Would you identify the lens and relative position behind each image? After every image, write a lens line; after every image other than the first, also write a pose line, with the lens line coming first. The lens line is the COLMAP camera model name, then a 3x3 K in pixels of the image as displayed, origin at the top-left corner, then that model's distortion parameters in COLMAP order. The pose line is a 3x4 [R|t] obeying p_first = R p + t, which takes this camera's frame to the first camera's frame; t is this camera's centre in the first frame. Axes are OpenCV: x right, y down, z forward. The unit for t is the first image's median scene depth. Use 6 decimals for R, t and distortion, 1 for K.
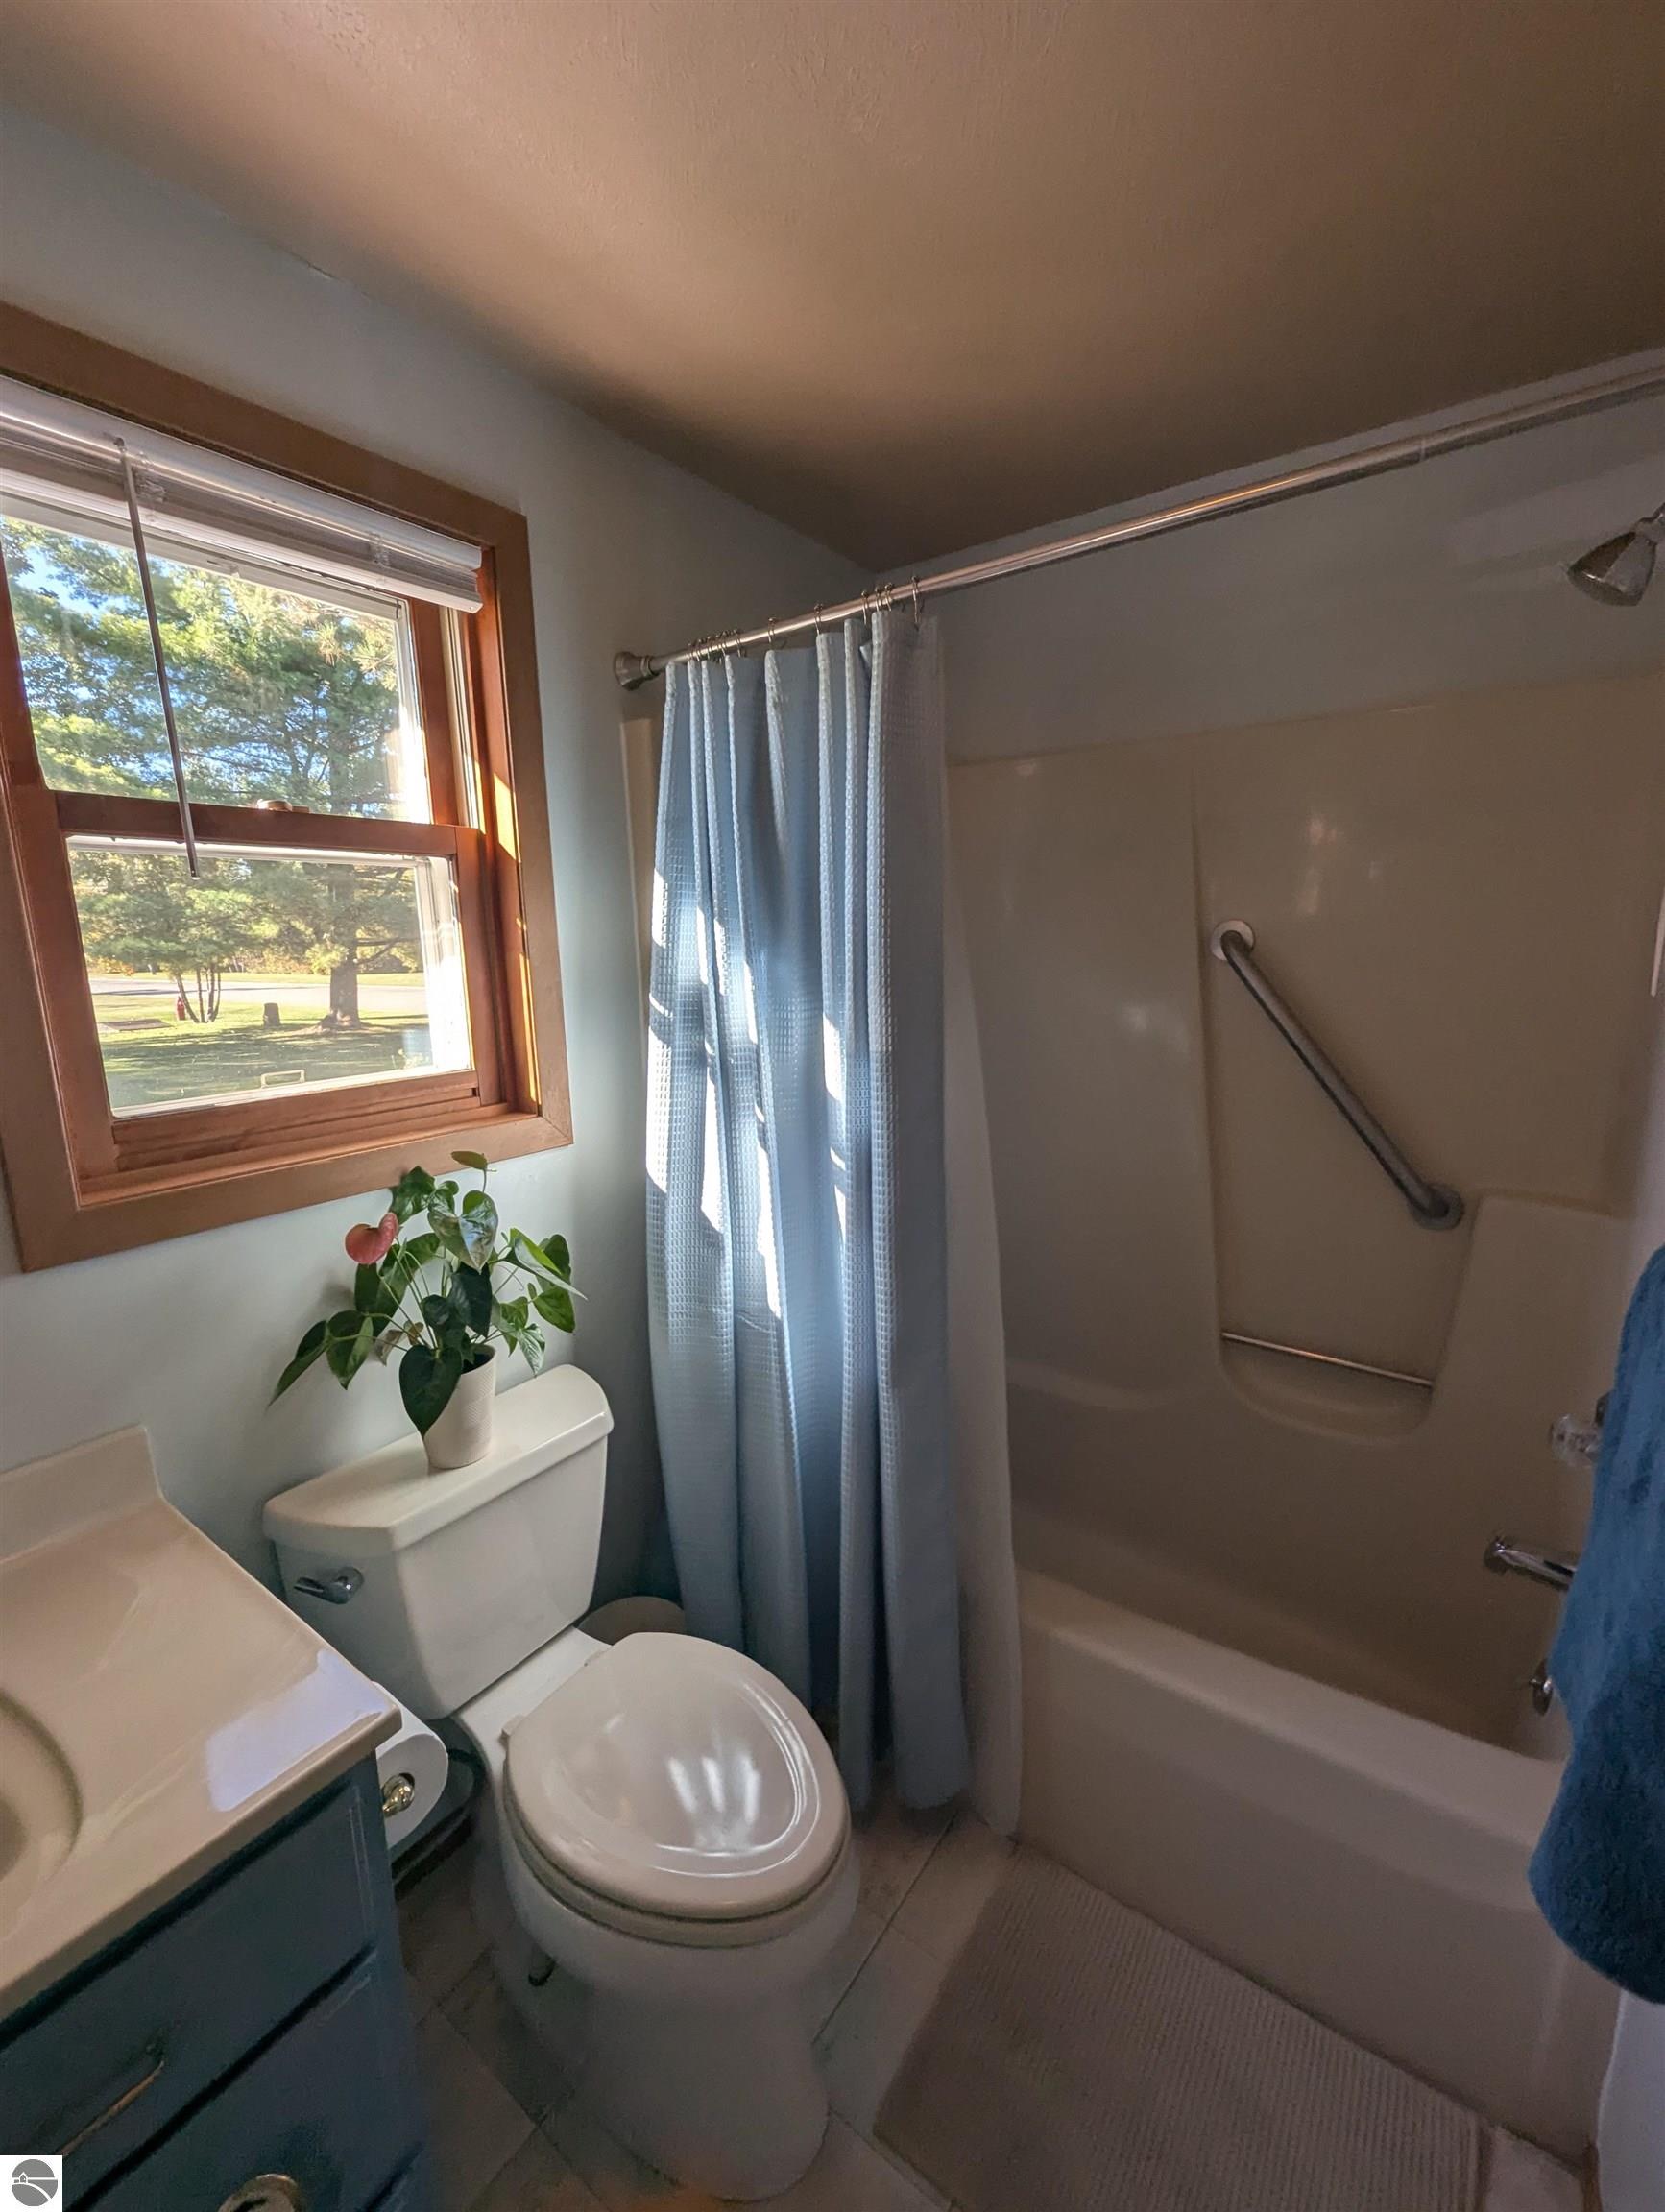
lens RADIAL K [[923.1, 0, 832.5], [0, 923.1, 1106.0], [0, 0, 1]] dist [-0.002646, -0.000581]
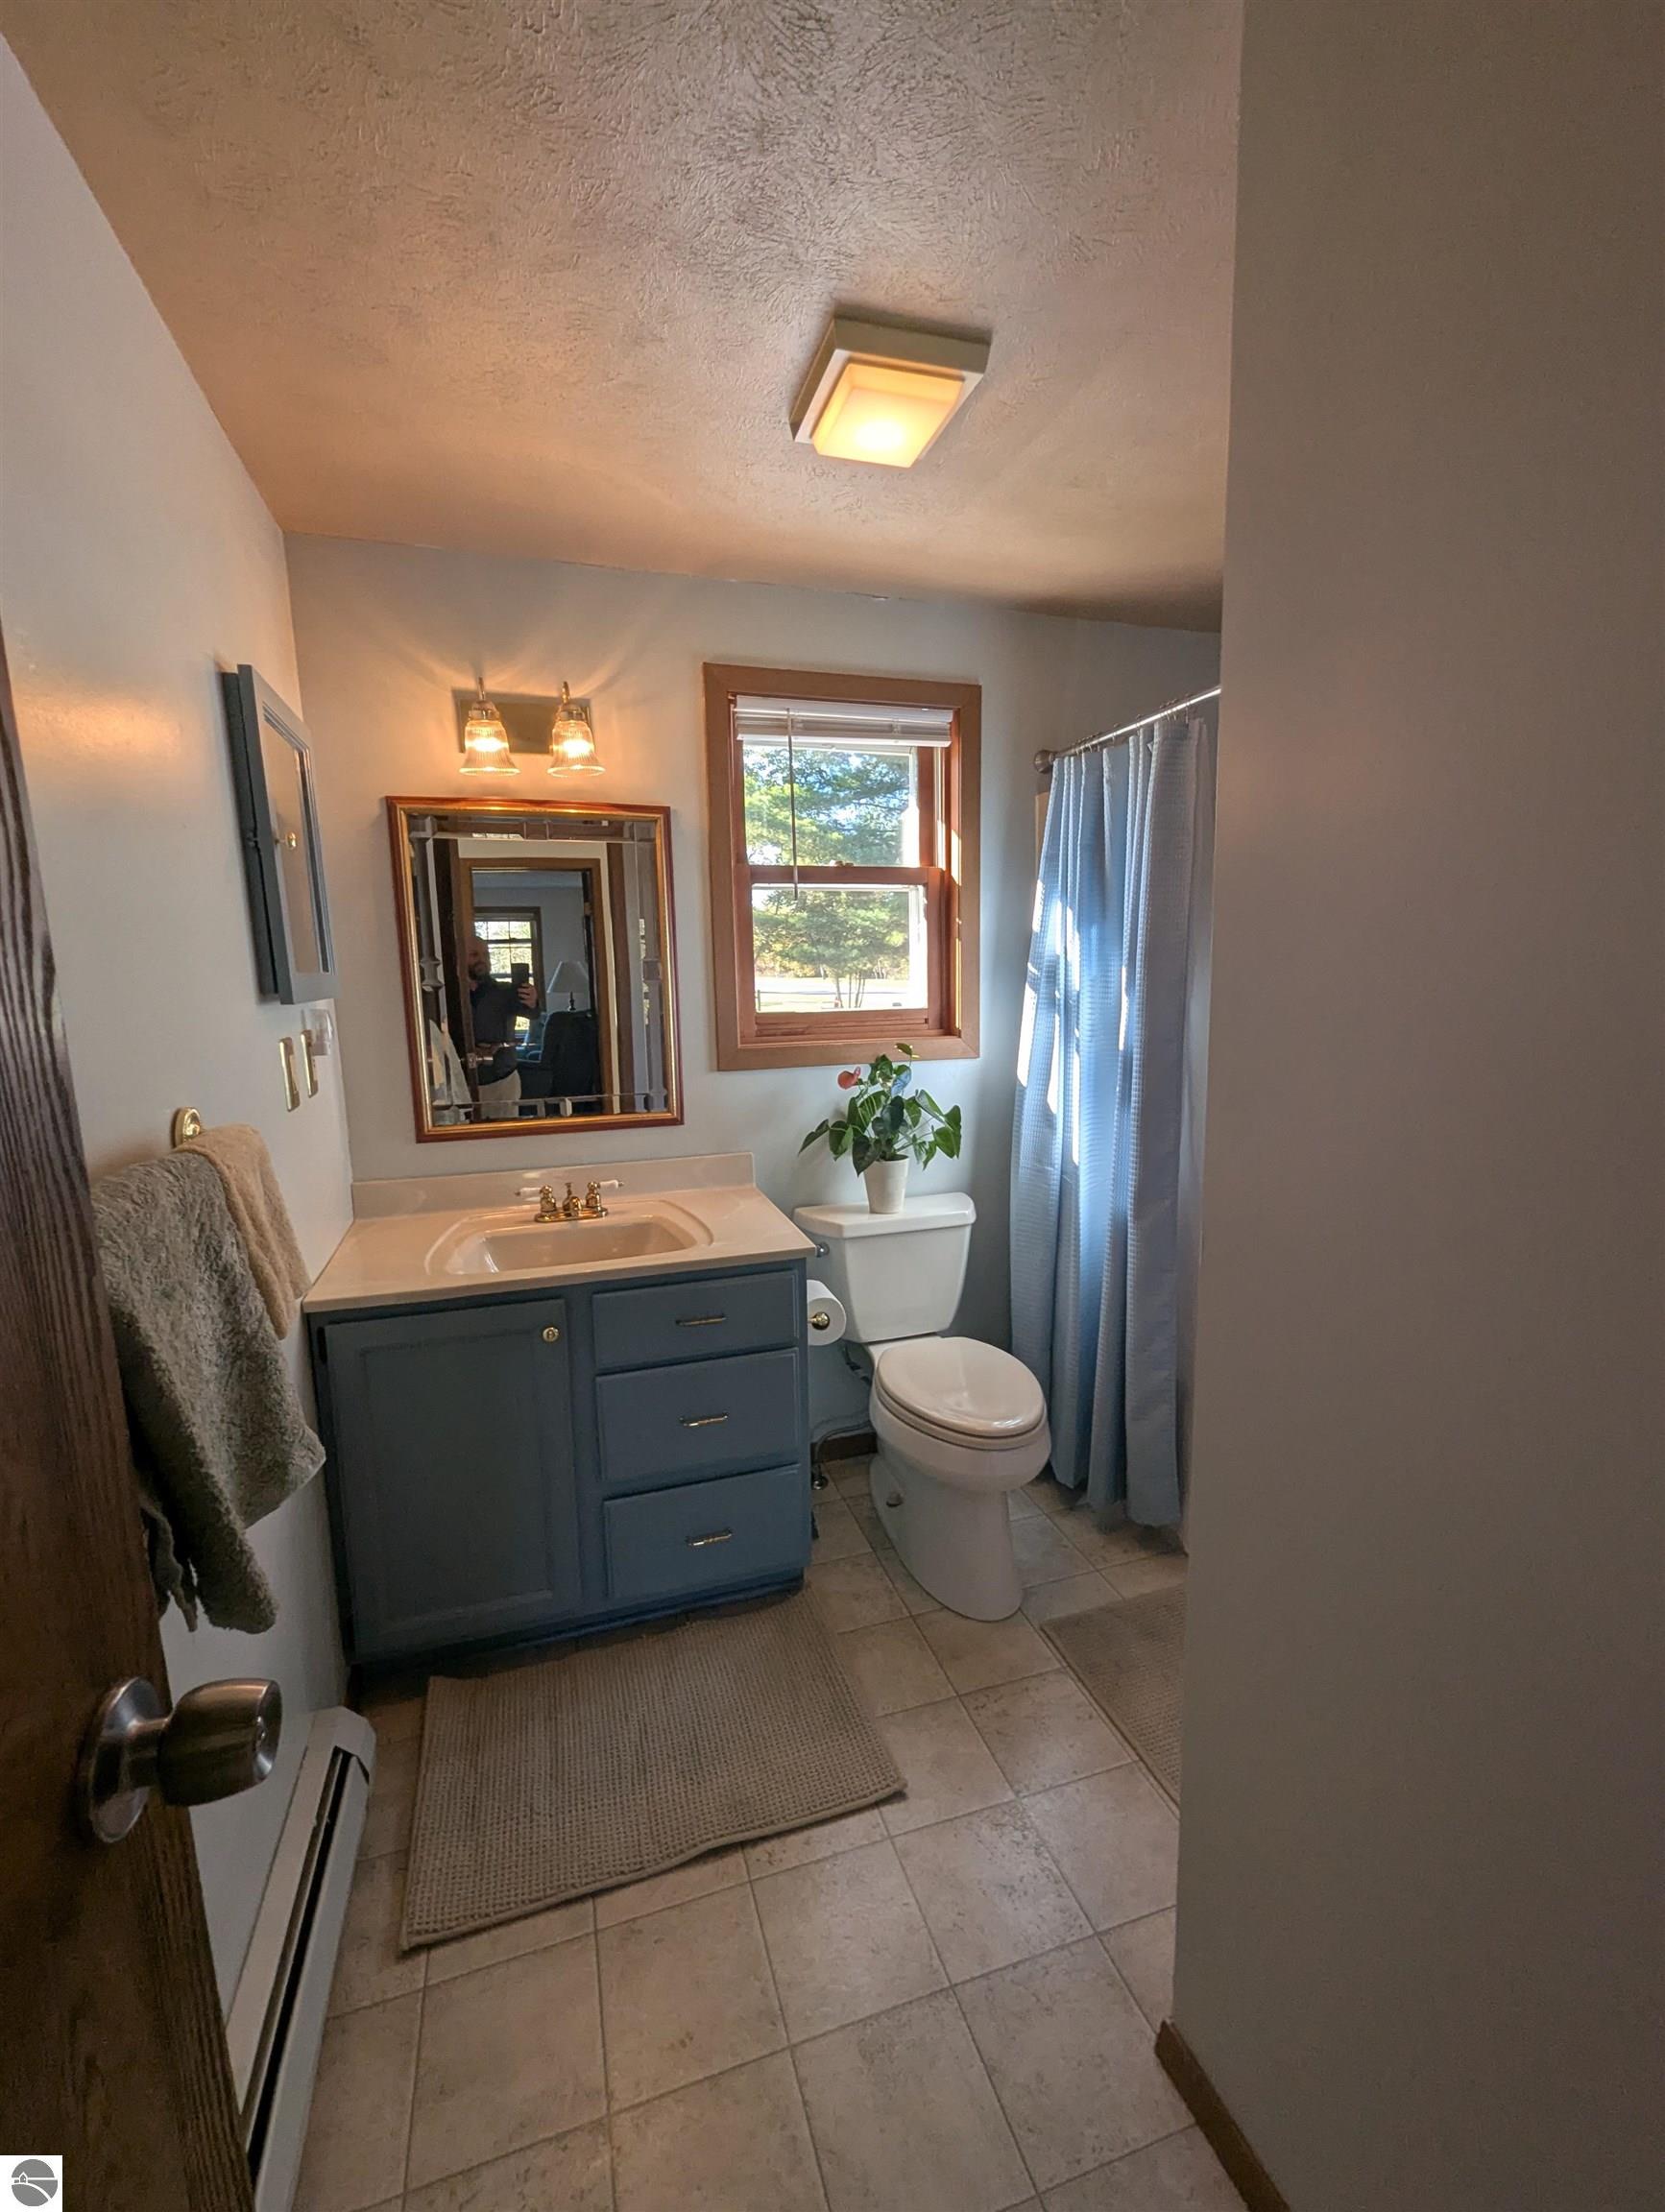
lens RADIAL K [[923.1, 0, 832.5], [0, 923.1, 1106.0], [0, 0, 1]] dist [-0.002646, -0.000581]
pose [[0.812172, 0.096897, -0.575315, 0.499608], [-0.104307, 0.994340, 0.020220, 0.133033], [0.574017, 0.043588, 0.817682, -0.523869]]
